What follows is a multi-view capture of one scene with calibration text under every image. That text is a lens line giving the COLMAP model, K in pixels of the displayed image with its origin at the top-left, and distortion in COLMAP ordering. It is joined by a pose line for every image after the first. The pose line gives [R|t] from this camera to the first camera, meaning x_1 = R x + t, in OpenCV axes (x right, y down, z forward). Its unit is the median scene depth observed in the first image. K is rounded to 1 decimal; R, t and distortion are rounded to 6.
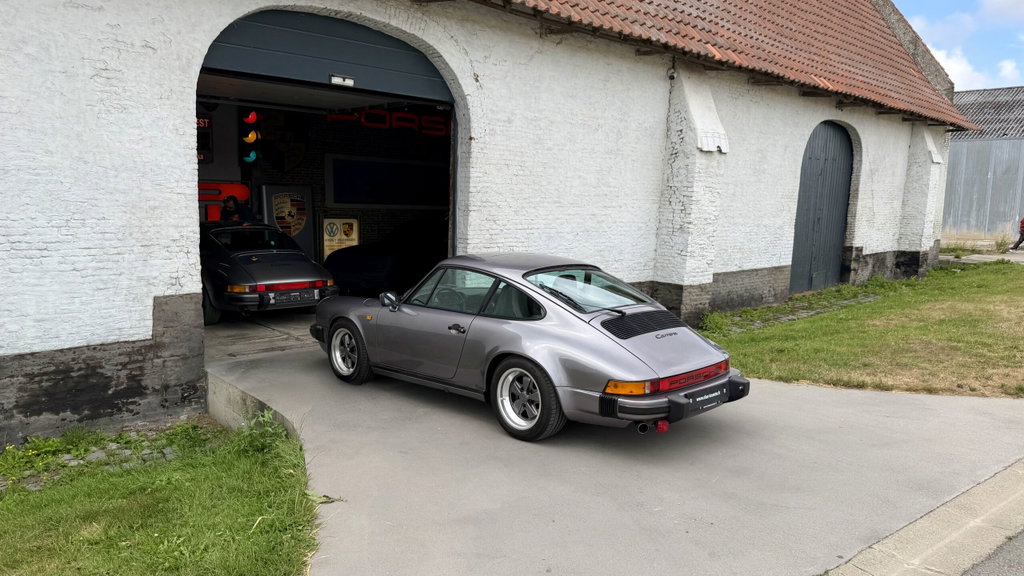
lens RADIAL K [[713.4, 0, 519.9], [0, 713.4, 294.2], [0, 0, 1]] dist [0.059125, -0.083018]
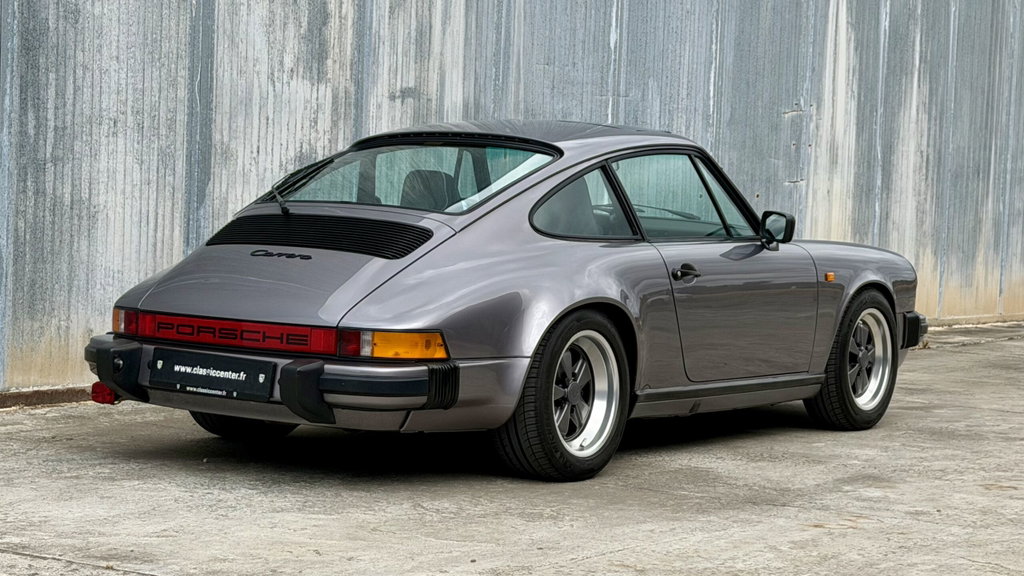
lens RADIAL K [[2223.5, 0, 514.3], [0, 2223.5, 285.5], [0, 0, 1]] dist [0.152125, 0.000000]
pose [[0.163989, 0.057769, -0.984769, 1.266335], [-0.143616, 0.989046, 0.034104, 0.003706], [0.975952, 0.135835, 0.170489, 0.675417]]
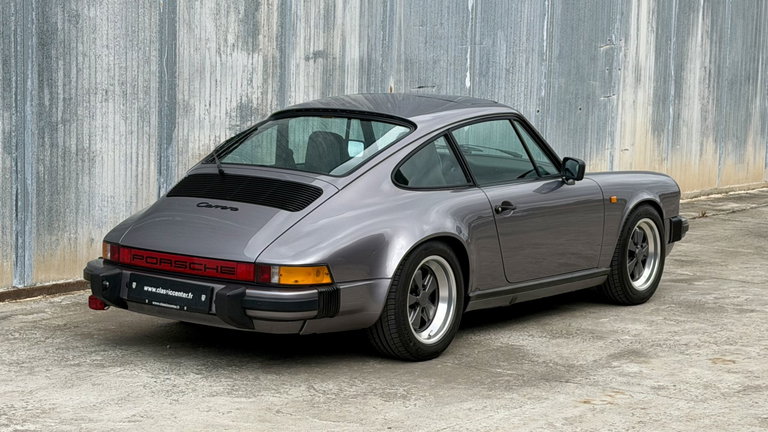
lens RADIAL K [[1667.6, 0, 385.3], [0, 1667.6, 220.6], [0, 0, 1]] dist [0.152125, 0.000000]
pose [[0.136649, 0.119789, -0.983350, 1.344622], [-0.133605, 0.985821, 0.101524, -0.084216], [0.981568, 0.117507, 0.150716, 0.688099]]
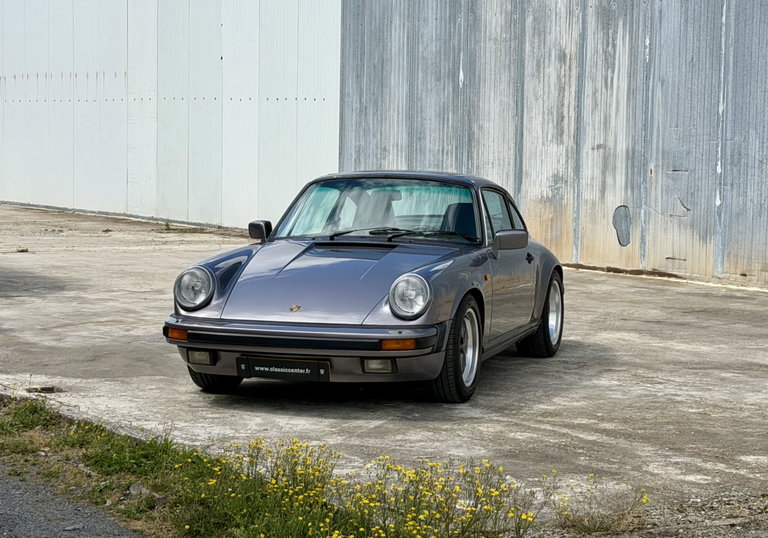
lens RADIAL K [[1777.4, 0, 384.3], [0, 1777.4, 267.8], [0, 0, 1]] dist [0.130411, 0.000000]
pose [[-0.973205, -0.036133, 0.227084, -0.691094], [0.003552, 0.985096, 0.171971, -0.378674], [-0.229913, 0.168169, -0.958571, 3.790873]]
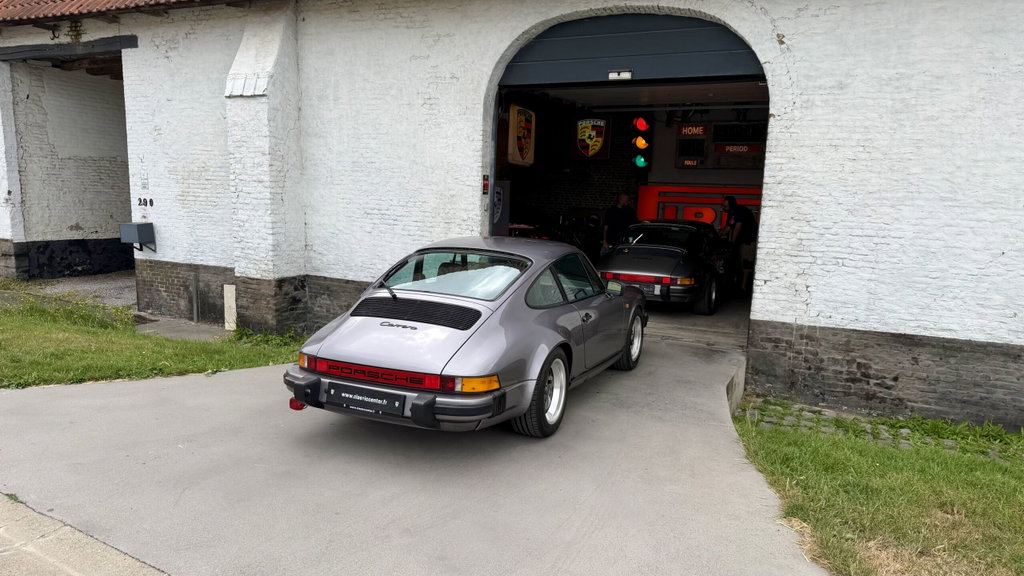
lens RADIAL K [[713.4, 0, 519.6], [0, 713.4, 298.4], [0, 0, 1]] dist [0.059125, -0.083018]
pose [[0.355139, 0.126135, -0.926265, 0.786567], [-0.151601, 0.985510, 0.076078, -0.046704], [0.922439, 0.113404, 0.369115, 0.609292]]
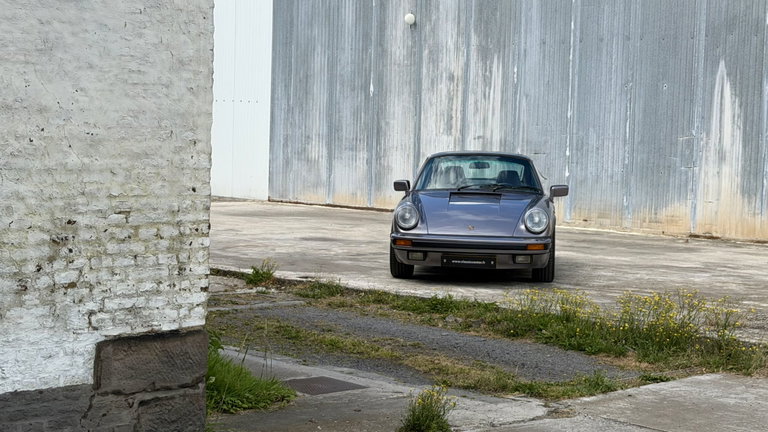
lens RADIAL K [[1433.2, 0, 385.6], [0, 1433.2, 219.2], [0, 0, 1]] dist [0.159348, 0.000000]
pose [[-0.998938, -0.033769, 0.031345, -0.245998], [-0.028331, 0.986691, 0.160117, -0.436385], [-0.036335, 0.159058, -0.986600, 4.454618]]
